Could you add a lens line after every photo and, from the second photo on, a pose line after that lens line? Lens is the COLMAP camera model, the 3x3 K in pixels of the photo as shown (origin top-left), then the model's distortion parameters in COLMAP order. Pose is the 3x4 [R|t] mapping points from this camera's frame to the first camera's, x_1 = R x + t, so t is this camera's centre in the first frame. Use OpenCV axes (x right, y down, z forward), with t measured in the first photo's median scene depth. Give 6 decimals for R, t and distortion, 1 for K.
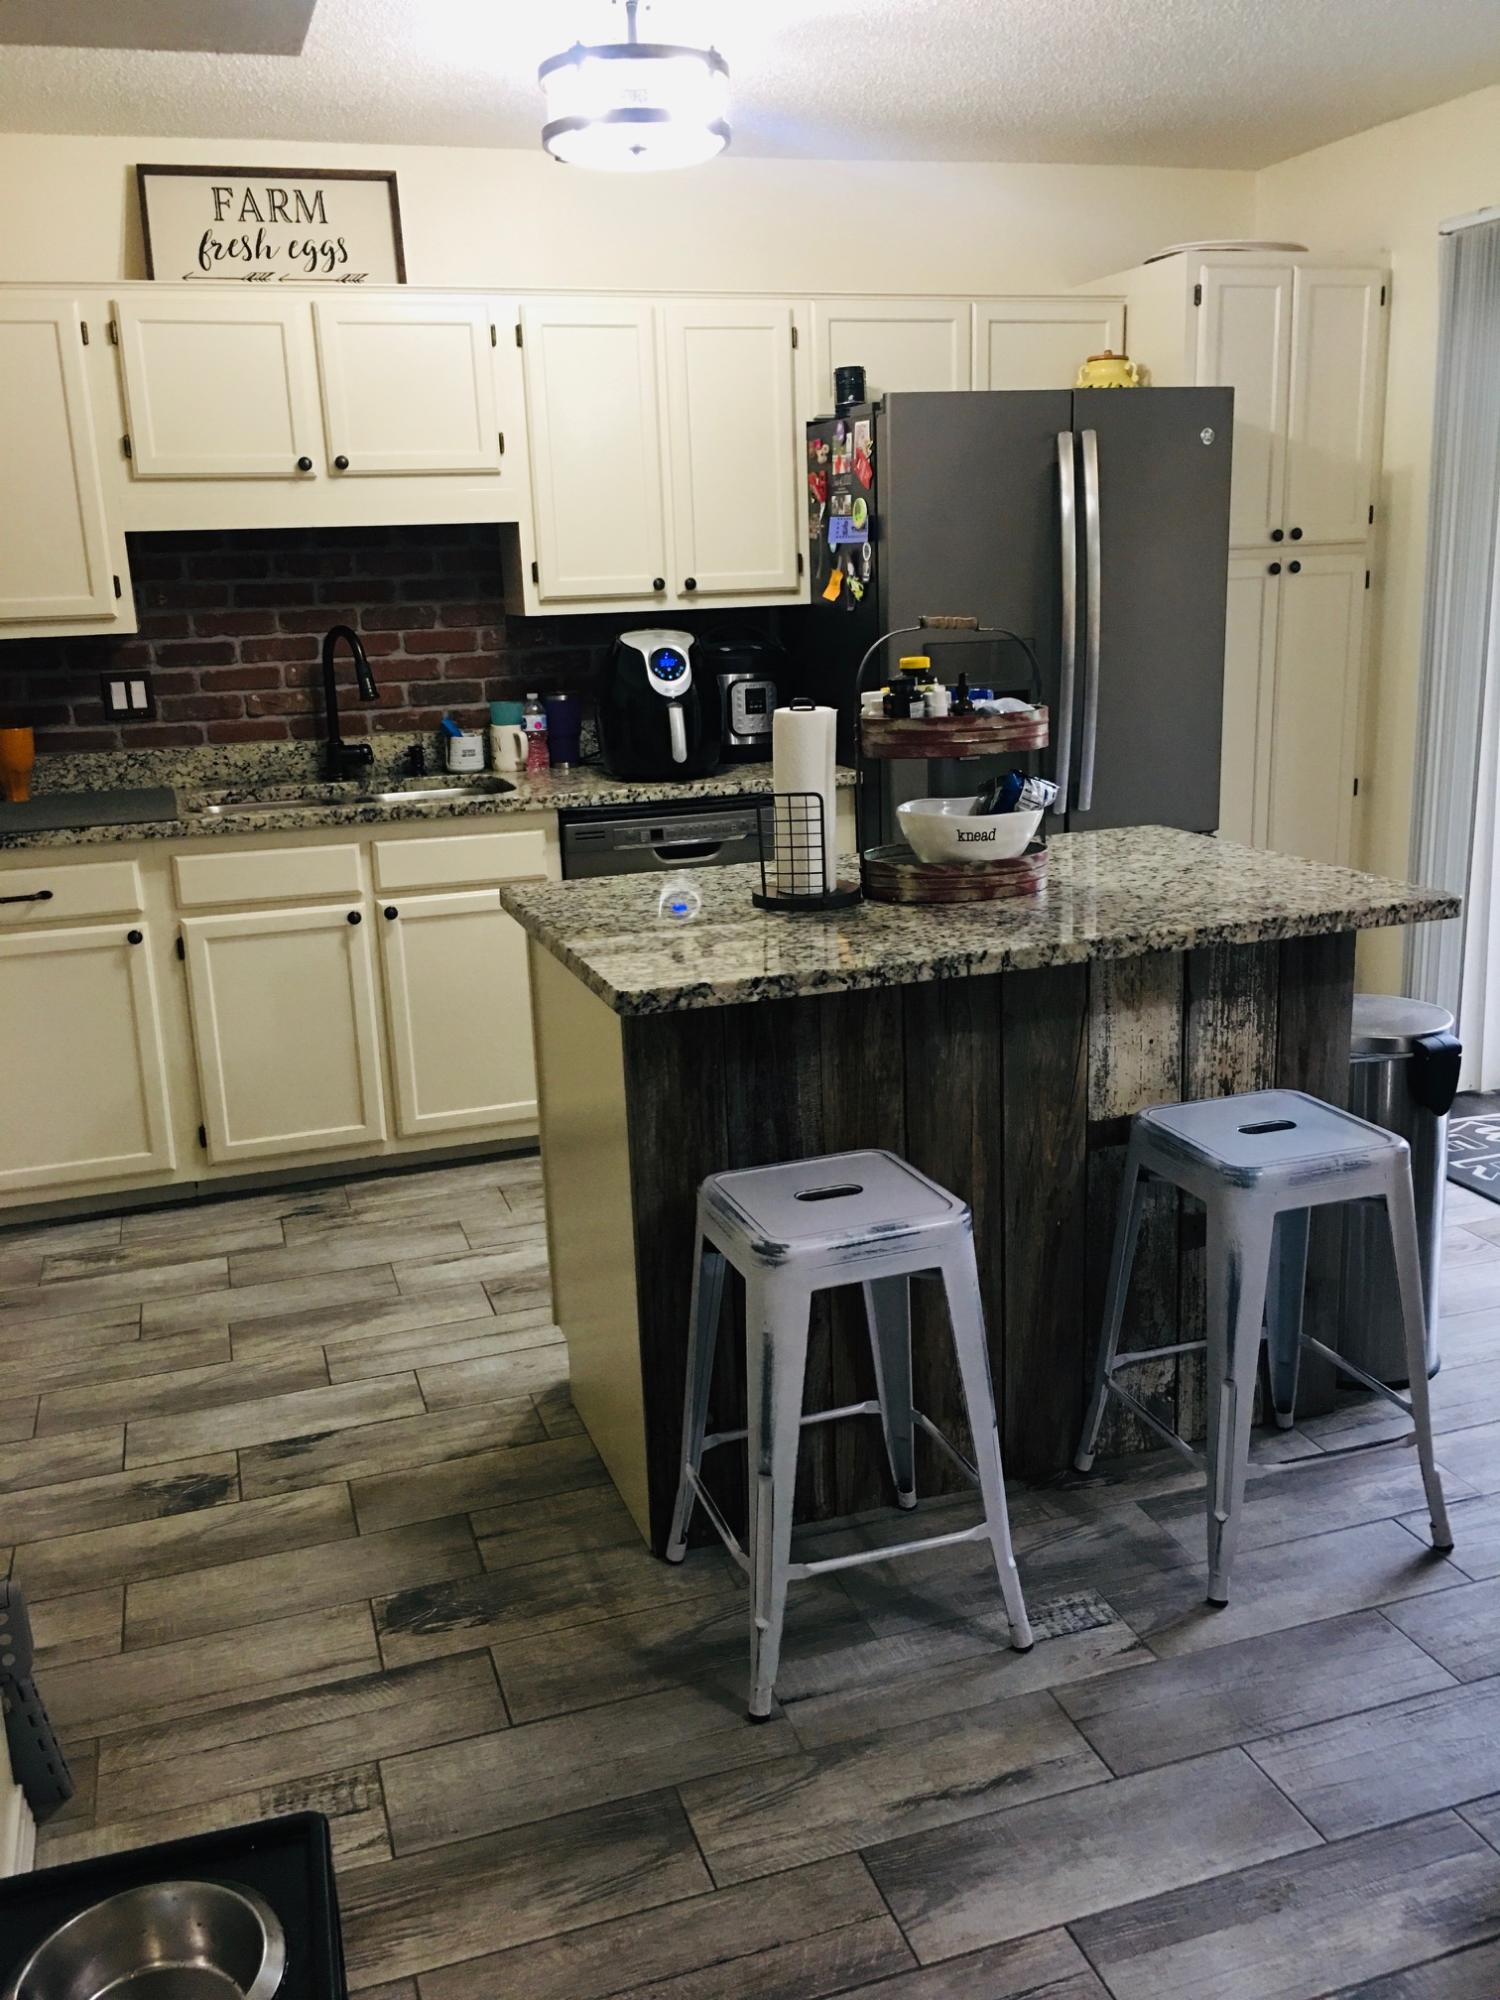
lens RADIAL K [[1737.1, 0, 749.4], [0, 1737.1, 1002.3], [0, 0, 1]] dist [0.070875, -0.074378]
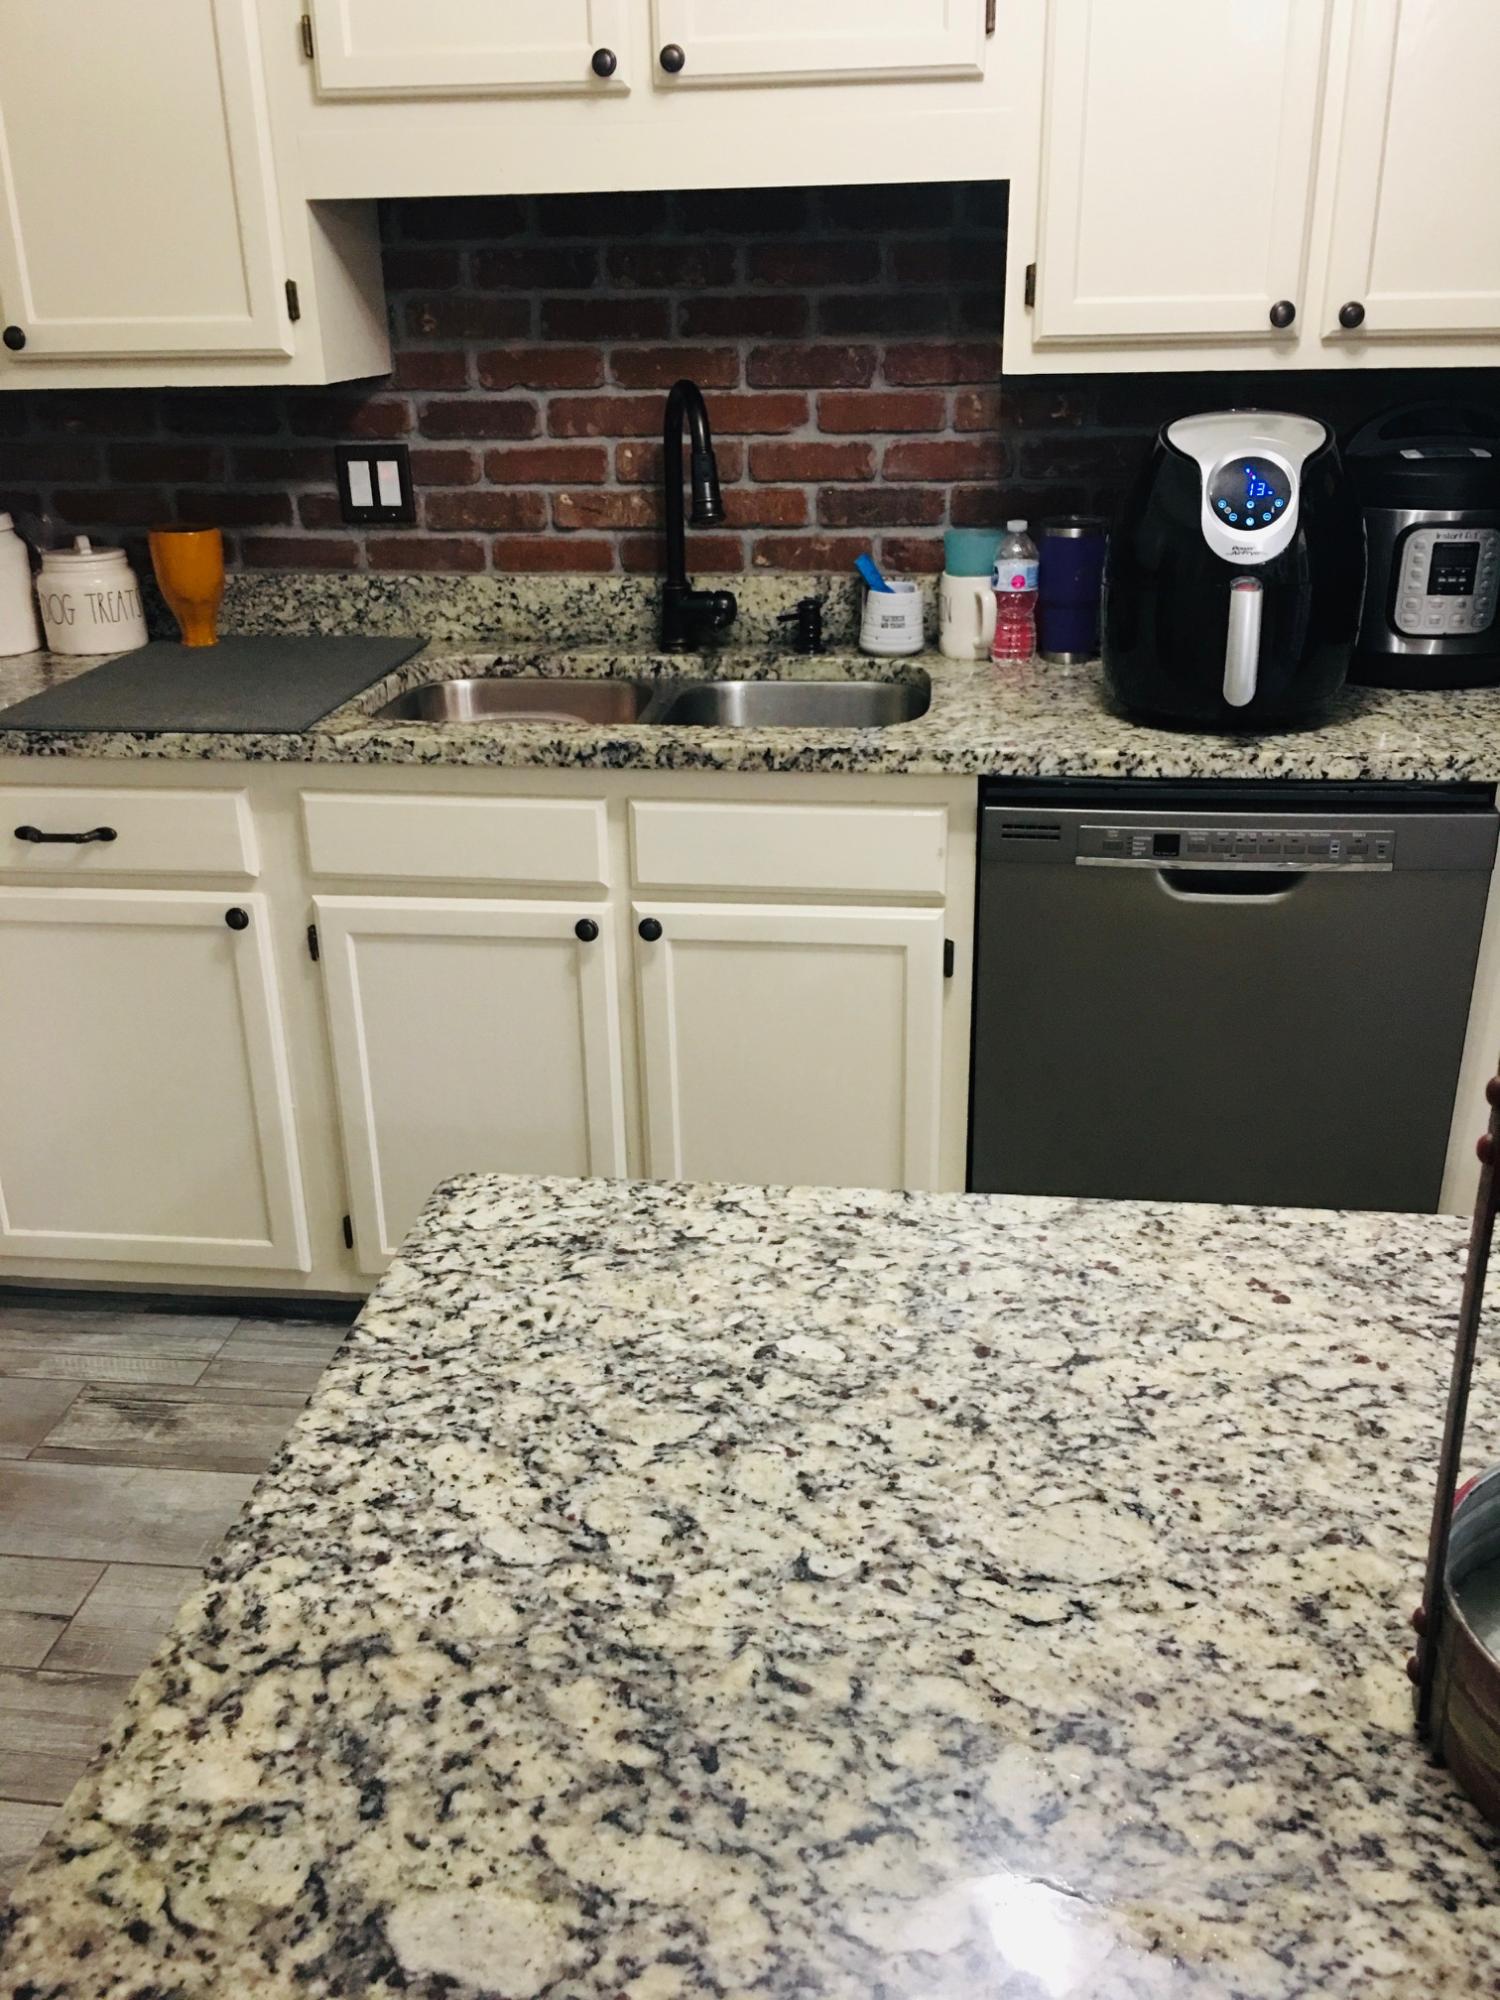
lens RADIAL K [[1737.1, 0, 748.9], [0, 1737.1, 996.2], [0, 0, 1]] dist [0.070875, -0.074378]
pose [[0.903273, 0.180083, -0.389447, 0.039783], [-0.119004, 0.977198, 0.175848, -0.123378], [0.412233, -0.112493, 0.904107, 0.477229]]
